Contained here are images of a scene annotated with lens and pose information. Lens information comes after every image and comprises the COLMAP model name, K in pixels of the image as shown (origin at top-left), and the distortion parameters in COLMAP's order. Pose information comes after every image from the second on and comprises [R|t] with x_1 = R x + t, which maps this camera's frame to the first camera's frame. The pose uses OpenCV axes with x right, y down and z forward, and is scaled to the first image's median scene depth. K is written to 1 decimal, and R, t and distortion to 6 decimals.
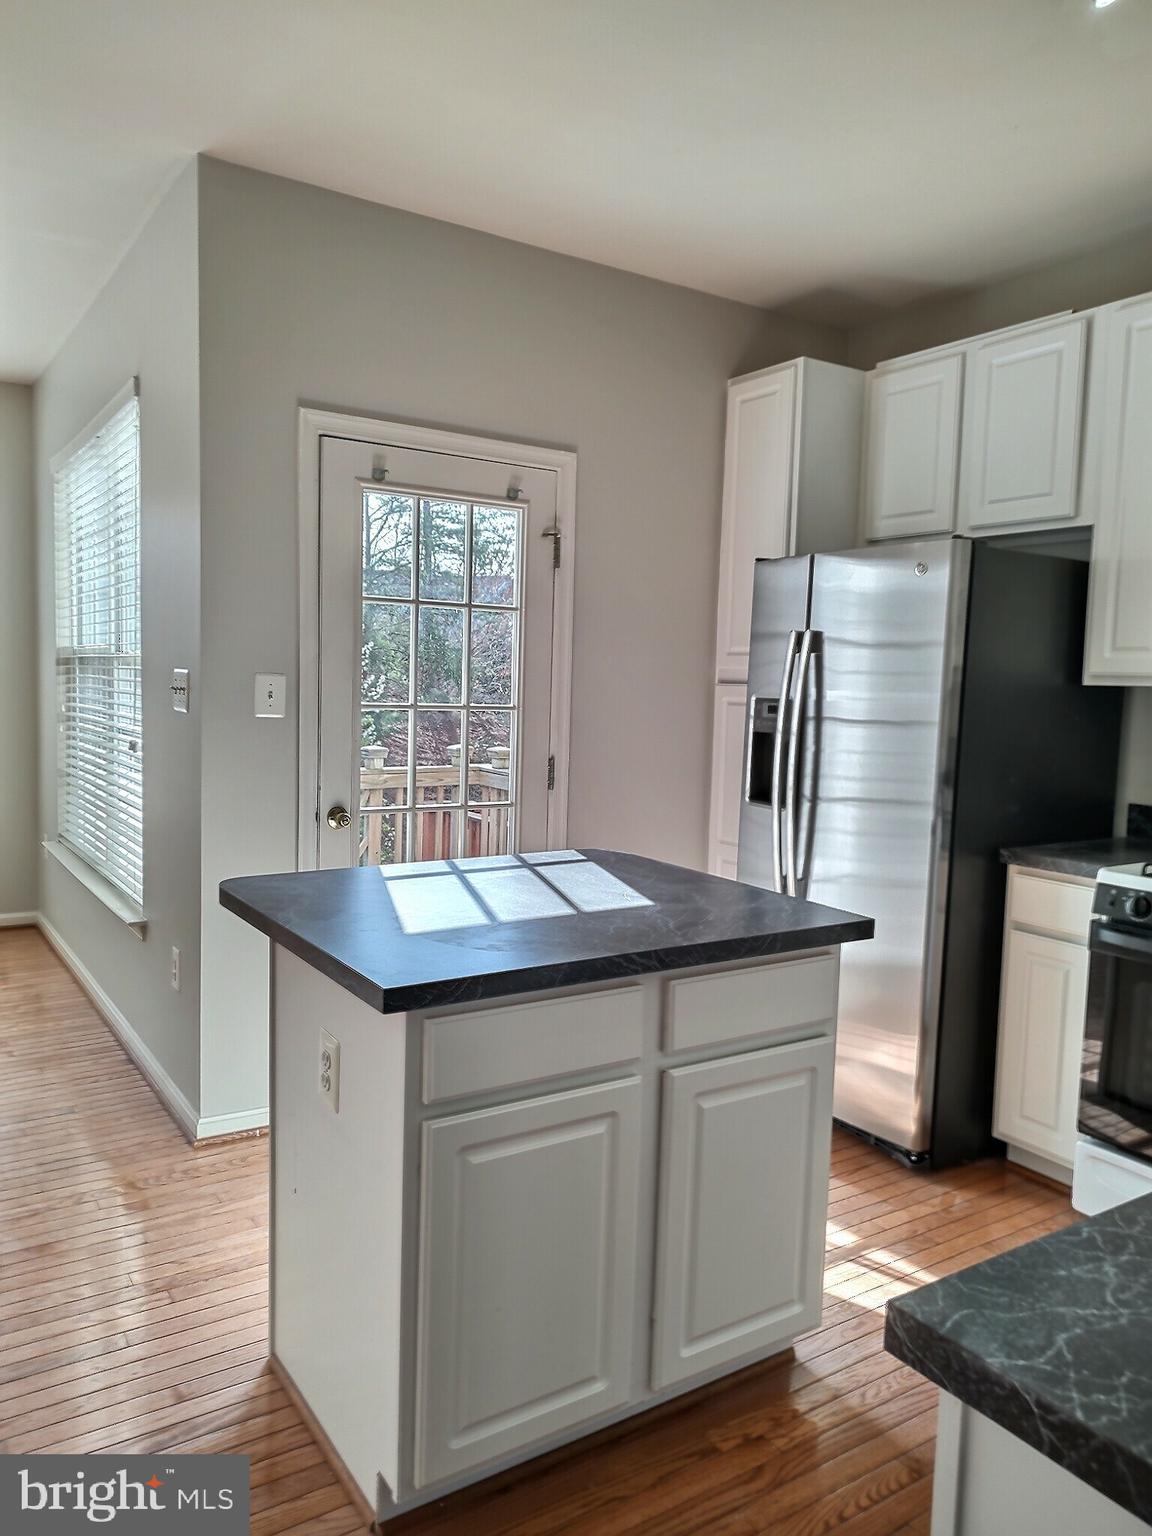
lens RADIAL K [[1105.8, 0, 571.4], [0, 1105.8, 770.3], [0, 0, 1]] dist [0.017586, -0.013721]
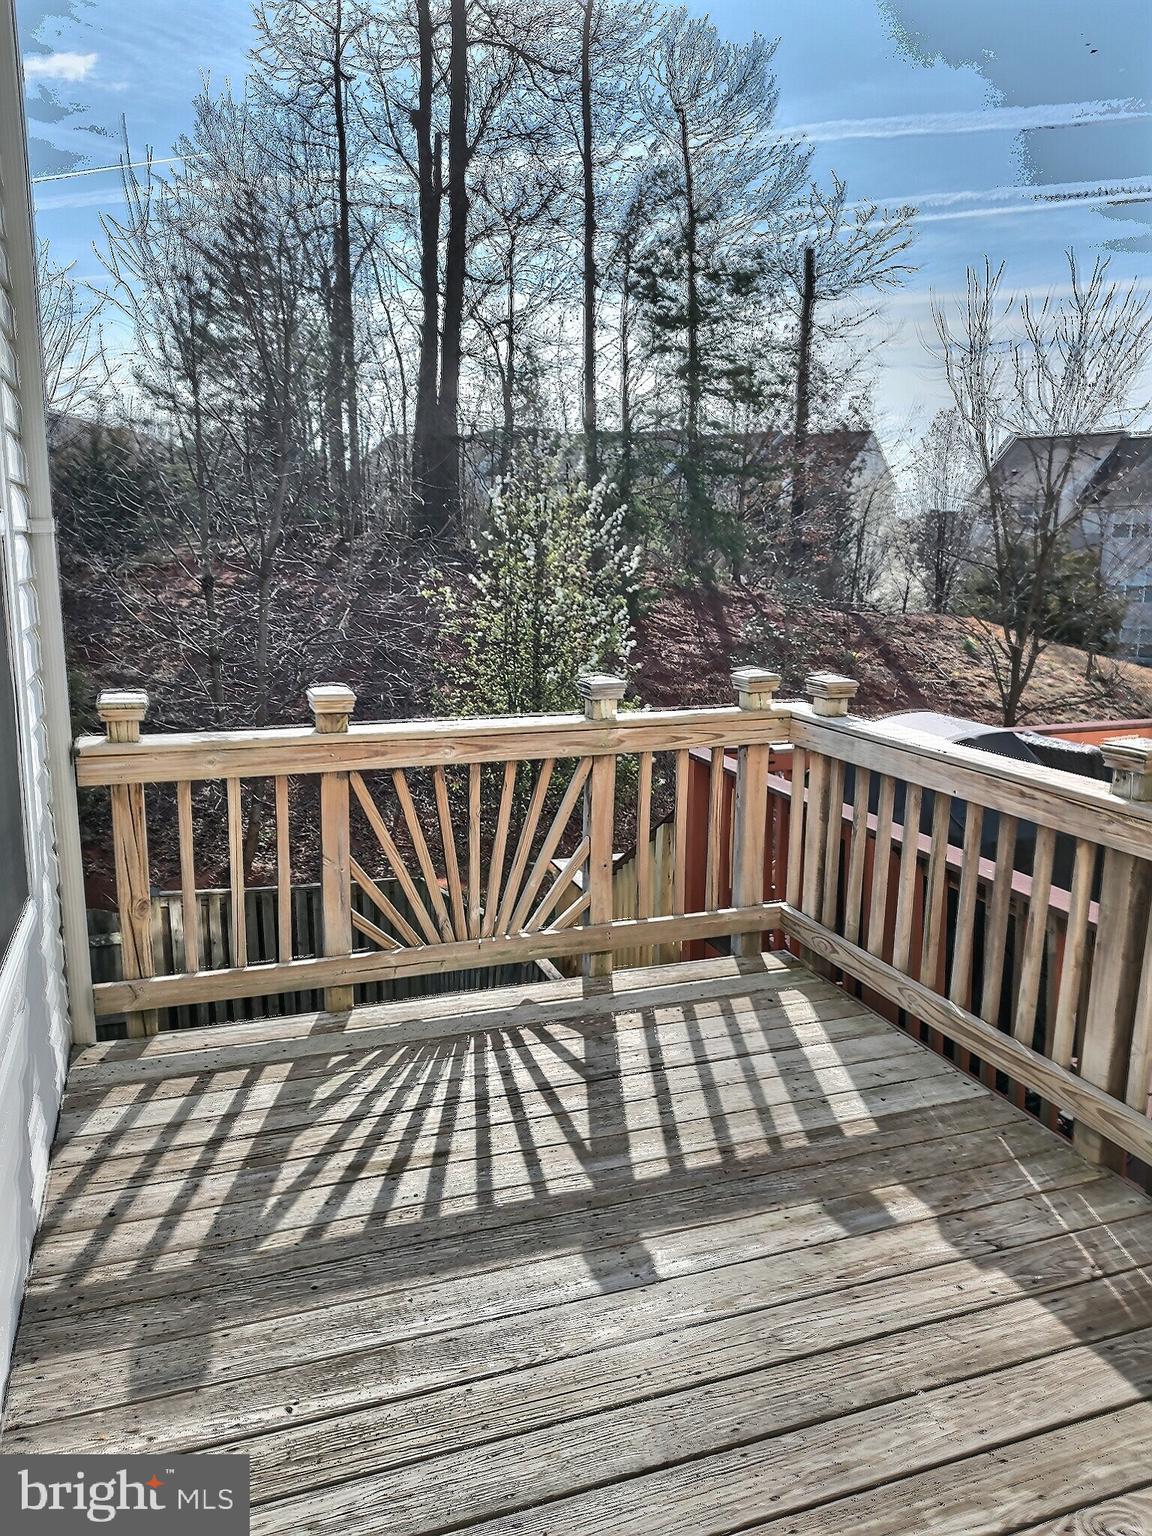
lens RADIAL K [[1105.8, 0, 566.0], [0, 1105.8, 771.4], [0, 0, 1]] dist [0.017586, -0.013721]
pose [[0.971601, 0.025588, -0.235237, -0.015950], [0.001768, 0.993323, 0.115352, -0.009134], [0.236618, -0.112493, 0.965069, 0.113056]]
